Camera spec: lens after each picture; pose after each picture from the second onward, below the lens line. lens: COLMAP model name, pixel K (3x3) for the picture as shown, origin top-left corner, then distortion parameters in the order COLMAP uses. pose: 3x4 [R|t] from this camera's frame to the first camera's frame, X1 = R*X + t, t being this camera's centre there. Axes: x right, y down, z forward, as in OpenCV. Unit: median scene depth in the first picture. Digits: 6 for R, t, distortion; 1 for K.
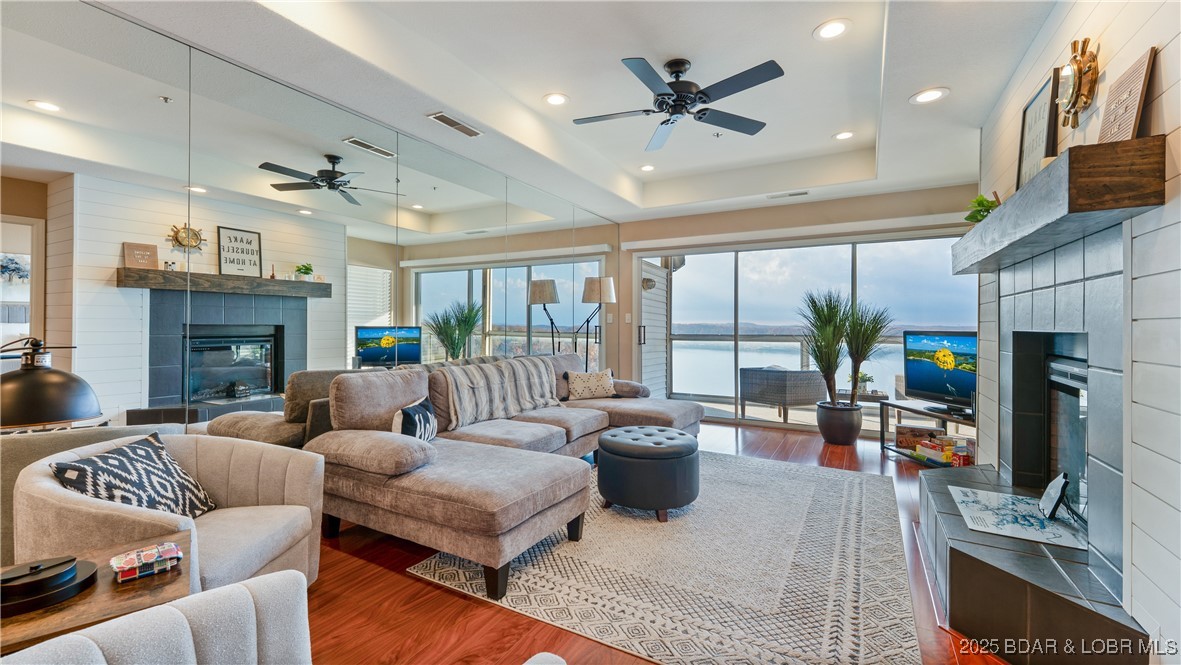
lens RADIAL K [[482.1, 0, 592.0], [0, 482.1, 332.4], [0, 0, 1]] dist [0.003216, -0.001605]
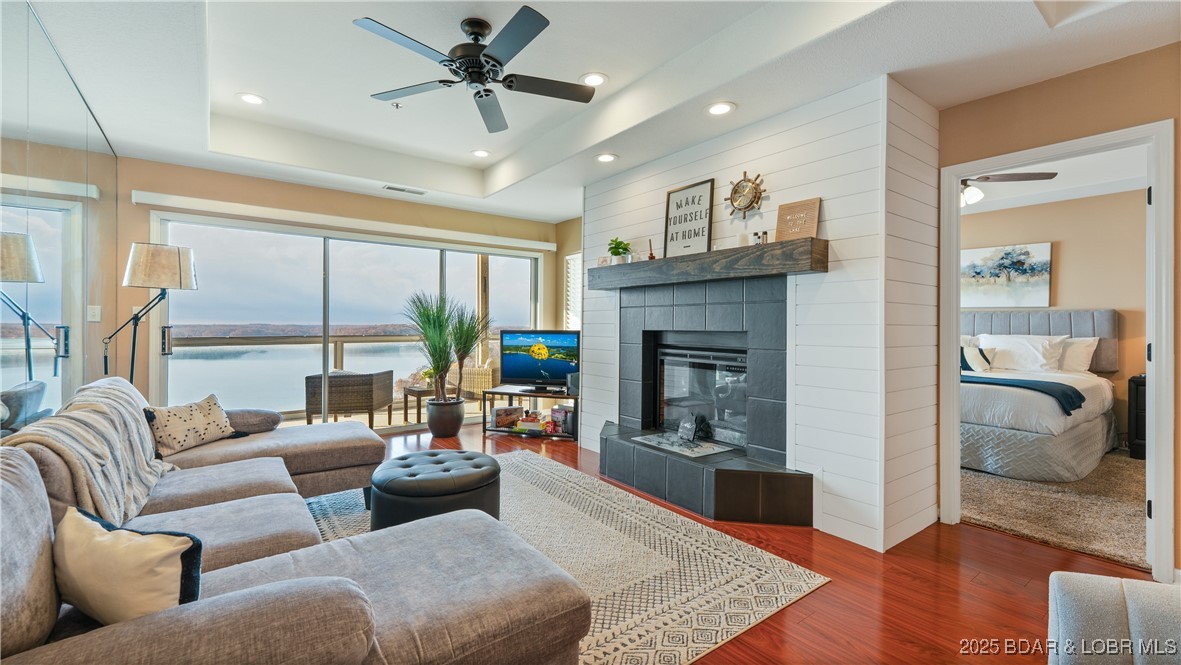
lens RADIAL K [[482.1, 0, 580.2], [0, 482.1, 330.1], [0, 0, 1]] dist [0.003216, -0.001605]
pose [[0.417640, -0.008808, 0.908570, -0.377258], [0.010903, 0.999930, 0.004682, -0.006922], [-0.908547, 0.007951, 0.417707, 0.328245]]
